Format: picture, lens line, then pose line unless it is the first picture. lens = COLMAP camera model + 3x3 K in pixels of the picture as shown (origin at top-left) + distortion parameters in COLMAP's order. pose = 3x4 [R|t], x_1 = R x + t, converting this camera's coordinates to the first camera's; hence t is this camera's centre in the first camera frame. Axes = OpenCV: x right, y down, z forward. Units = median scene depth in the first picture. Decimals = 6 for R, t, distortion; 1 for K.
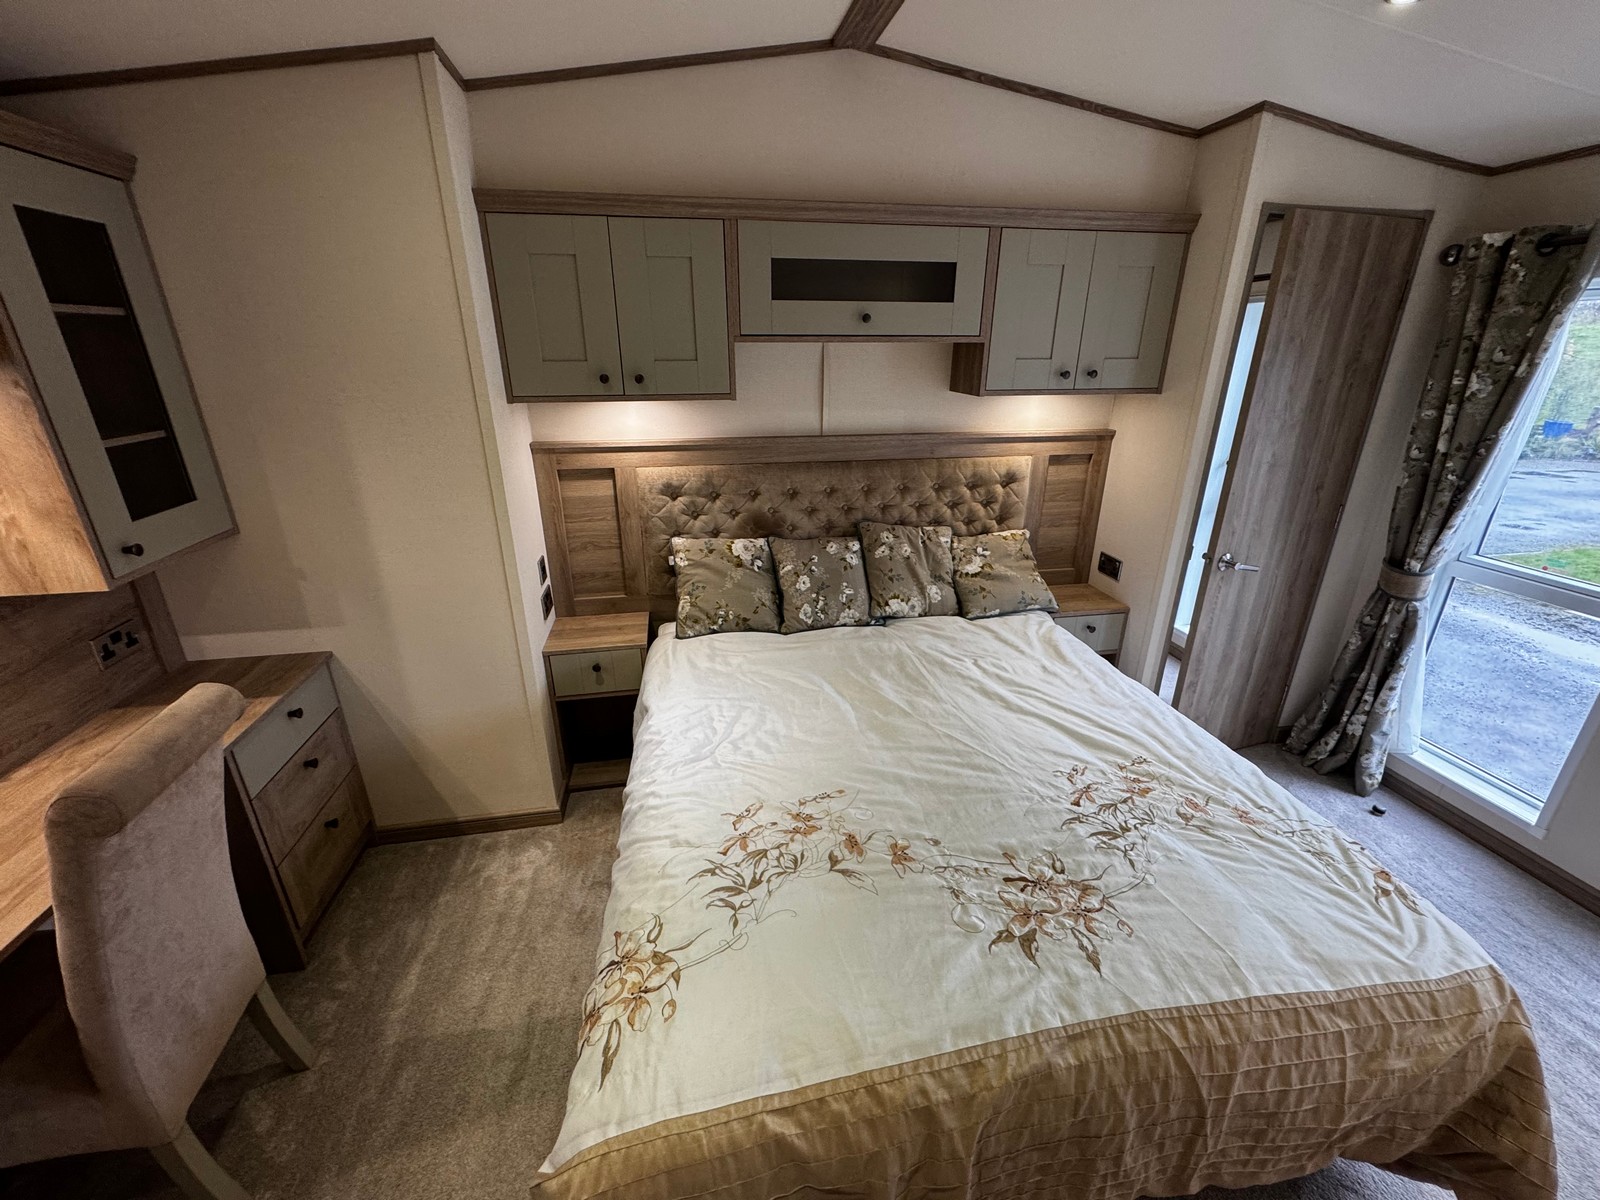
lens RADIAL K [[652.8, 0, 797.4], [0, 652.8, 600.4], [0, 0, 1]] dist [-0.003899, 0.000398]
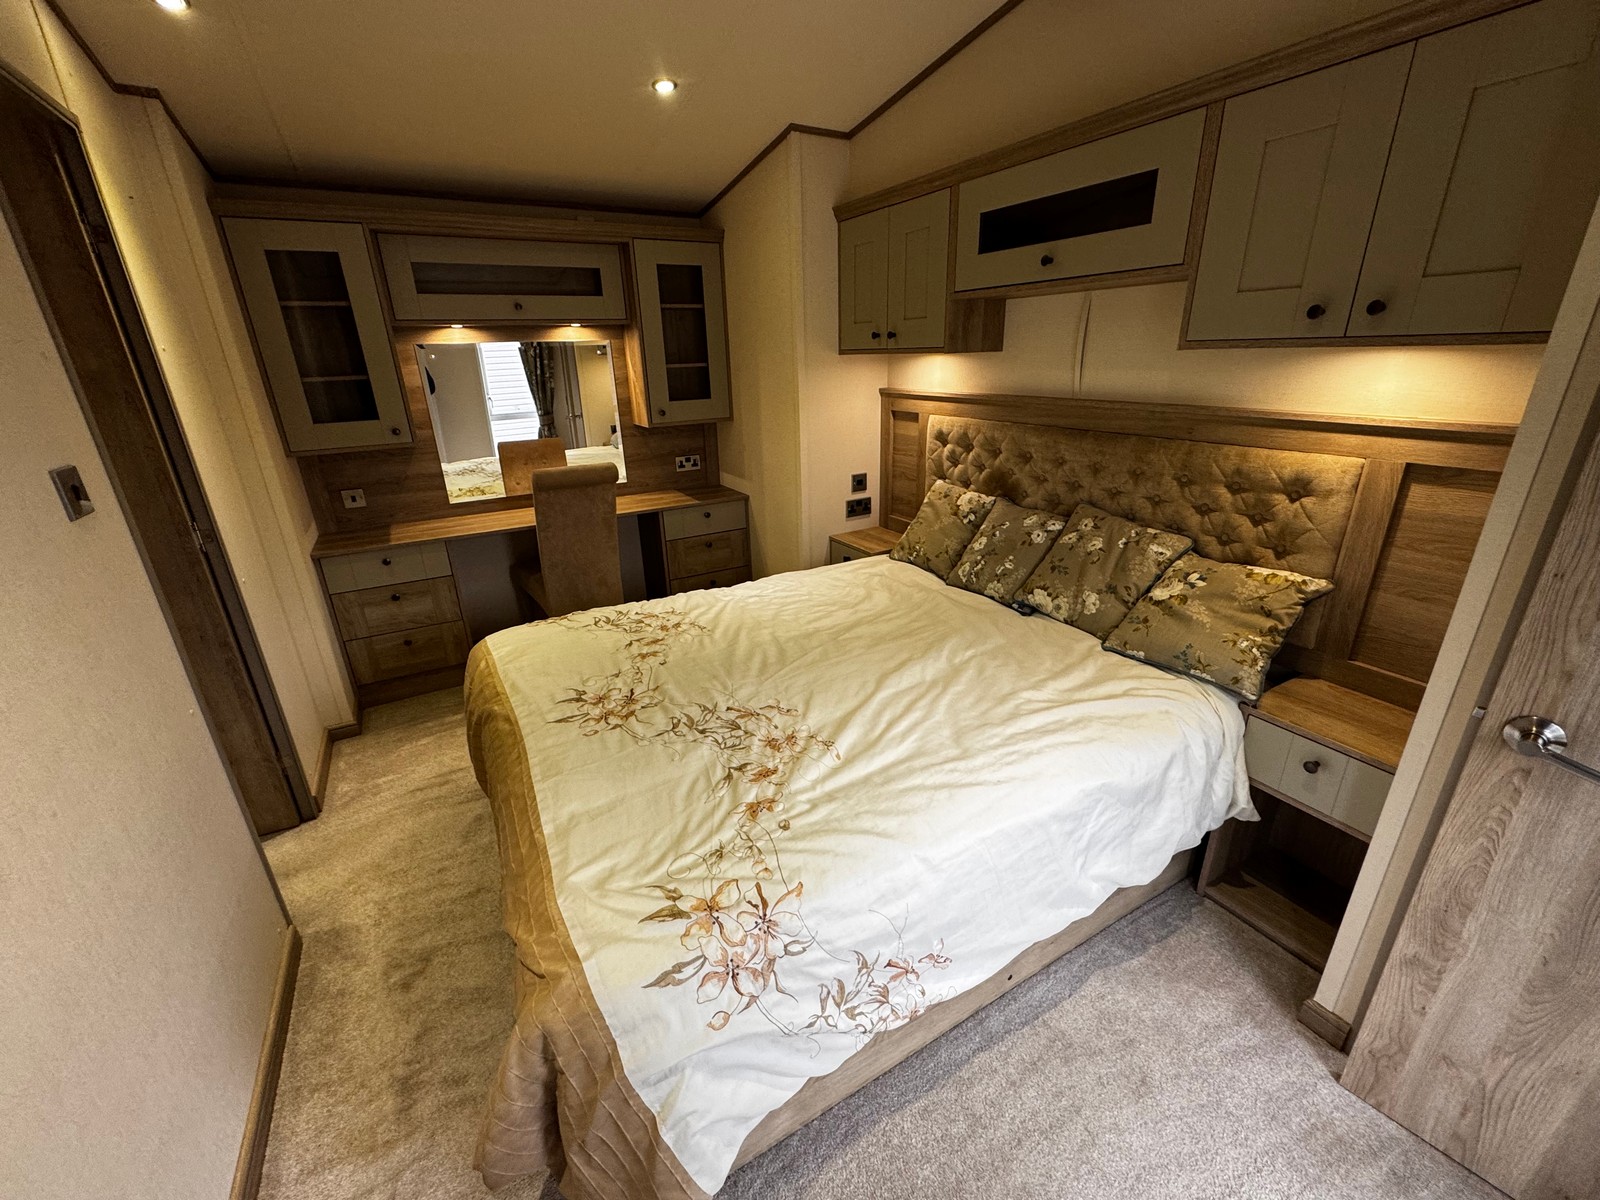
lens RADIAL K [[652.8, 0, 801.2], [0, 652.8, 599.8], [0, 0, 1]] dist [-0.003899, 0.000398]
pose [[0.340271, 0.328504, -0.881079, 0.929920], [-0.318577, 0.921853, 0.220673, -0.091219], [0.884717, 0.205603, 0.418334, 0.417837]]
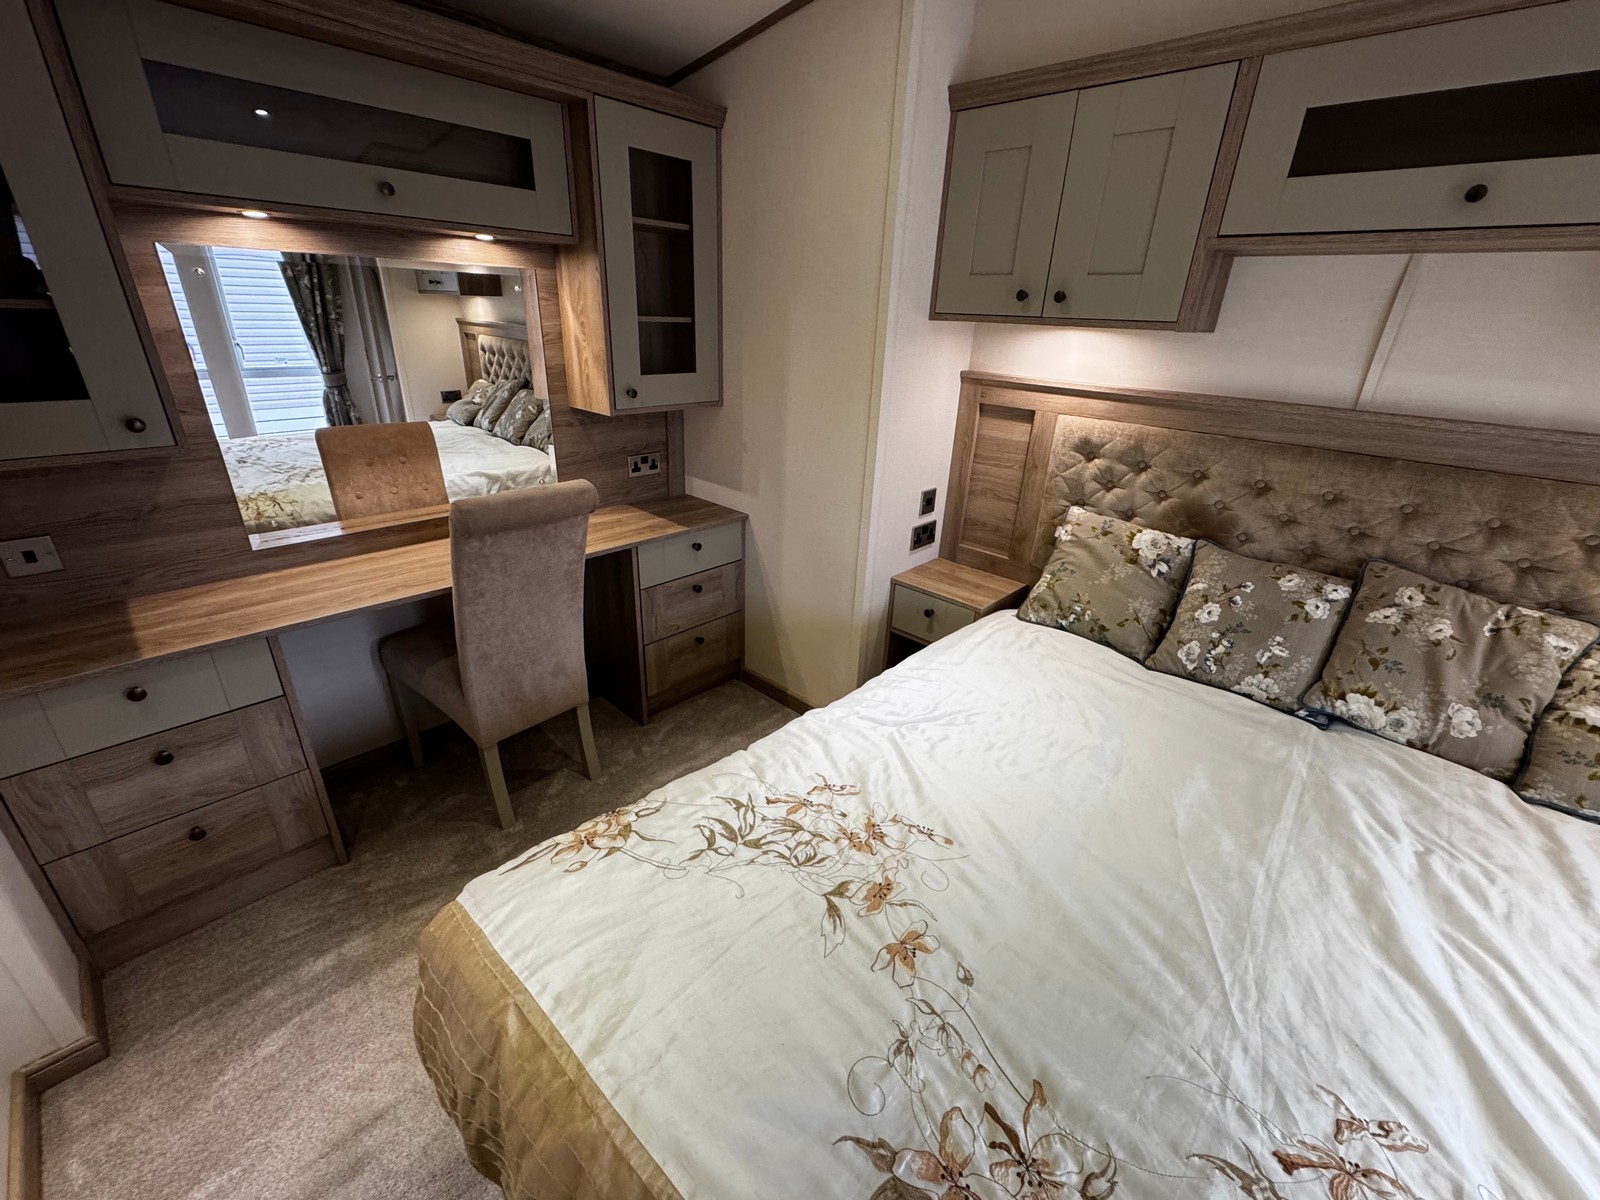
lens RADIAL K [[652.8, 0, 800.0], [0, 652.8, 600.0], [0, 0, 1]] dist [-0.003899, 0.000398]
pose [[0.590422, 0.347680, -0.728368, 0.285952], [-0.330865, 0.927406, 0.174486, -0.018958], [0.736159, 0.137971, 0.662597, 0.257644]]
